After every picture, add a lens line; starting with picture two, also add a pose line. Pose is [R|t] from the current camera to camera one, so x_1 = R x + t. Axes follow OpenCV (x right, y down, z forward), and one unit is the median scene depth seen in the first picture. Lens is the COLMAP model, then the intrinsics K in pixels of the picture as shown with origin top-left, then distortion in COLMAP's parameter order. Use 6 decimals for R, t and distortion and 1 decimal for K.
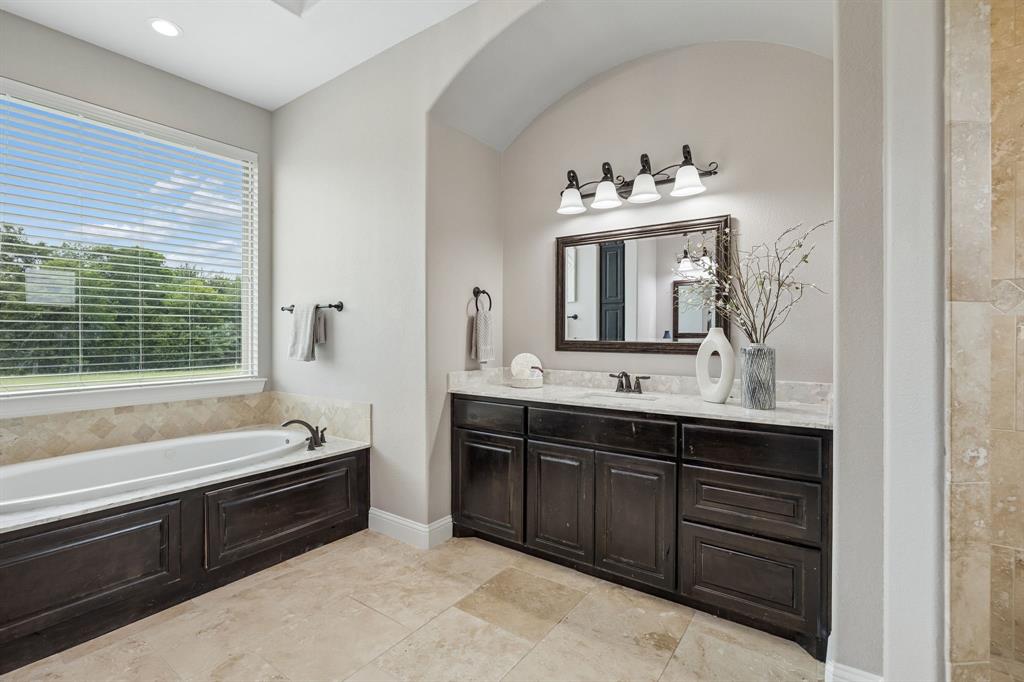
lens RADIAL K [[471.0, 0, 511.0], [0, 471.0, 334.9], [0, 0, 1]] dist [0.001712, 0.000478]
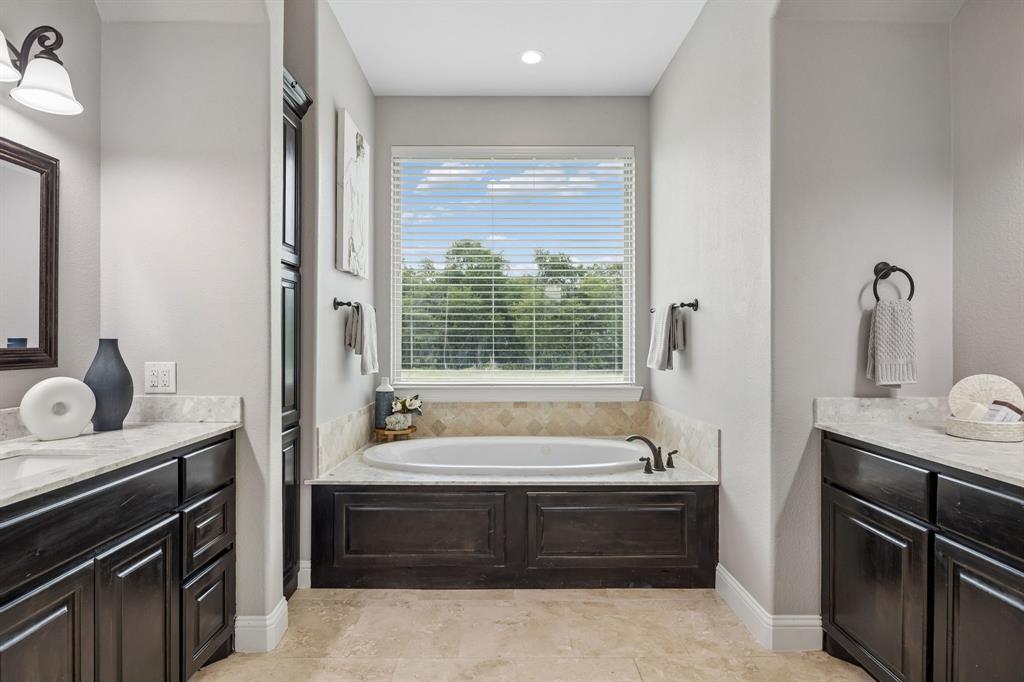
lens RADIAL K [[531.8, 0, 512.0], [0, 531.8, 341.0], [0, 0, 1]] dist [-0.002986, 0.000227]
pose [[0.594297, 0.003706, -0.804237, 0.209962], [-0.003650, 0.999992, 0.001911, 0.001413], [0.804237, 0.001799, 0.594306, 0.219193]]
